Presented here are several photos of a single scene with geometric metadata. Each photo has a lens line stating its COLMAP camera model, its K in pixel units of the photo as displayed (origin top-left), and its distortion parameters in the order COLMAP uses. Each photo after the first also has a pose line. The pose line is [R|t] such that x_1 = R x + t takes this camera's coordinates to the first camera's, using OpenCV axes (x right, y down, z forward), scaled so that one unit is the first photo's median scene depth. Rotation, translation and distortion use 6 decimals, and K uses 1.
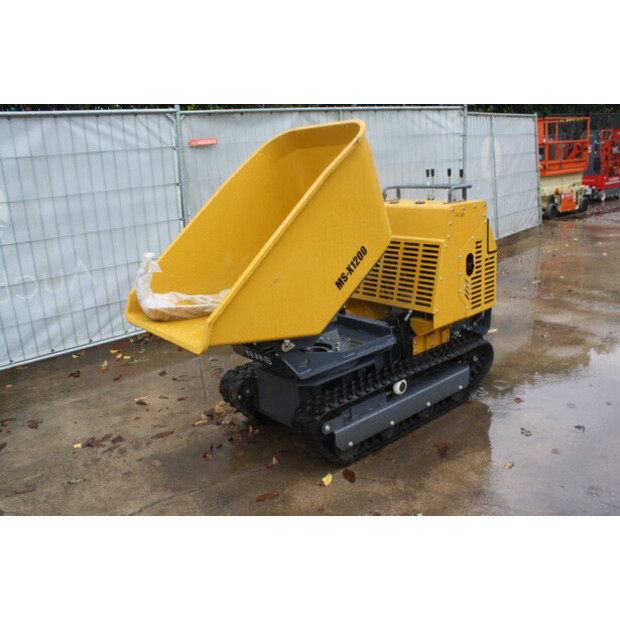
lens RADIAL K [[564.2, 0, 315.0], [0, 564.2, 315.9], [0, 0, 1]] dist [-0.155170, 0.147115]
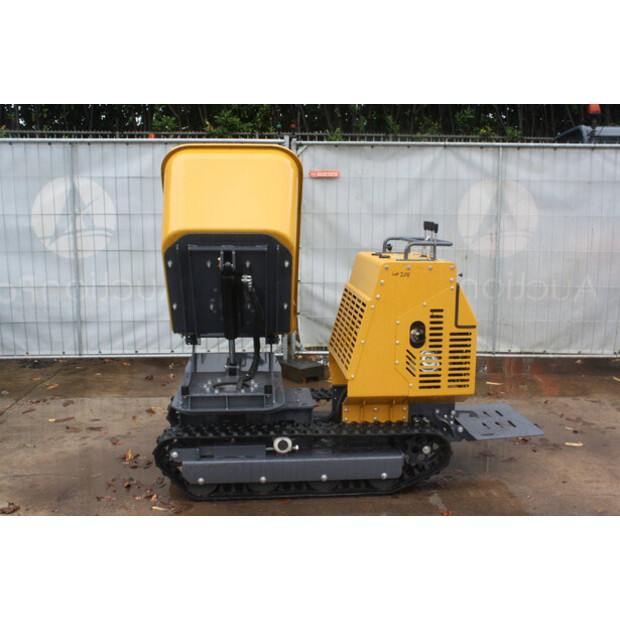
lens RADIAL K [[708.1, 0, 310.0], [0, 708.1, 310.0], [0, 0, 1]] dist [-0.092177, 0.062603]
pose [[0.818033, 0.160789, -0.552240, 0.608008], [-0.215176, 0.975963, -0.034581, -0.047005], [0.533406, 0.147117, 0.832967, 0.009866]]
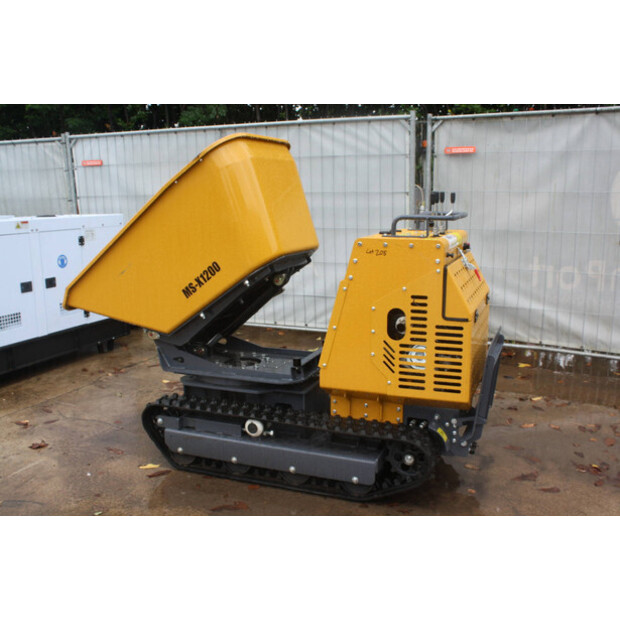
lens RADIAL K [[637.6, 0, 306.2], [0, 637.6, 307.7], [0, 0, 1]] dist [-0.091464, 0.024247]
pose [[0.460809, 0.222792, -0.859080, 0.770420], [-0.262539, 0.958876, 0.107848, -0.142143], [0.847778, 0.175845, 0.500350, 0.402979]]
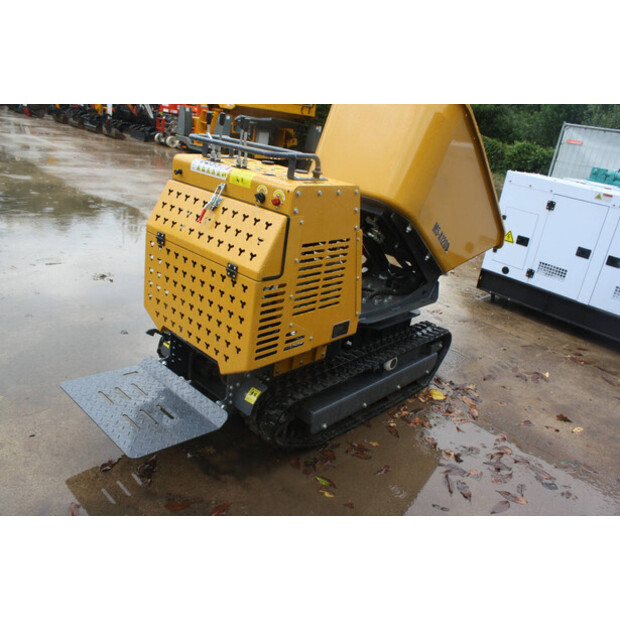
lens RADIAL K [[522.1, 0, 314.1], [0, 522.1, 314.2], [0, 0, 1]] dist [-0.169333, 0.151230]
pose [[-0.988229, -0.023289, -0.151201, 0.192410], [-0.112644, 0.779524, 0.616160, -0.395351], [0.103515, 0.625939, -0.772972, 1.382286]]
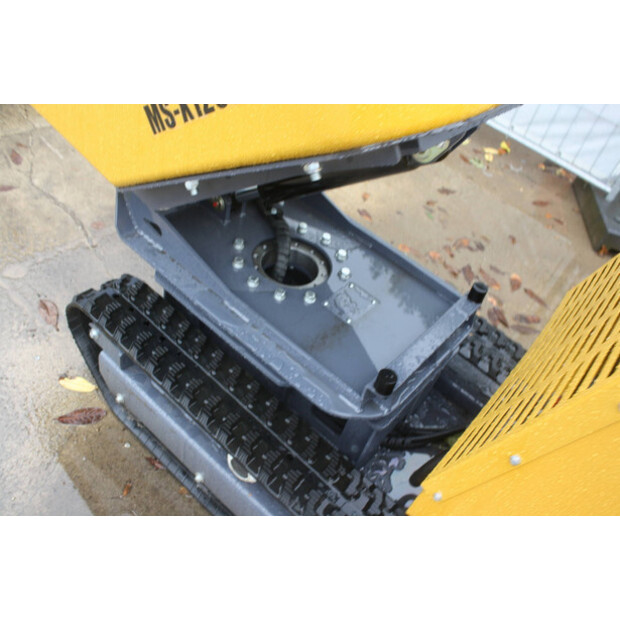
lens RADIAL K [[564.2, 0, 315.0], [0, 564.2, 315.9], [0, 0, 1]] dist [-0.155170, 0.147115]
pose [[0.142794, 0.772318, -0.618979, 0.248503], [-0.477304, 0.601596, 0.640518, -0.169706], [0.867059, 0.203980, 0.454535, 0.635860]]
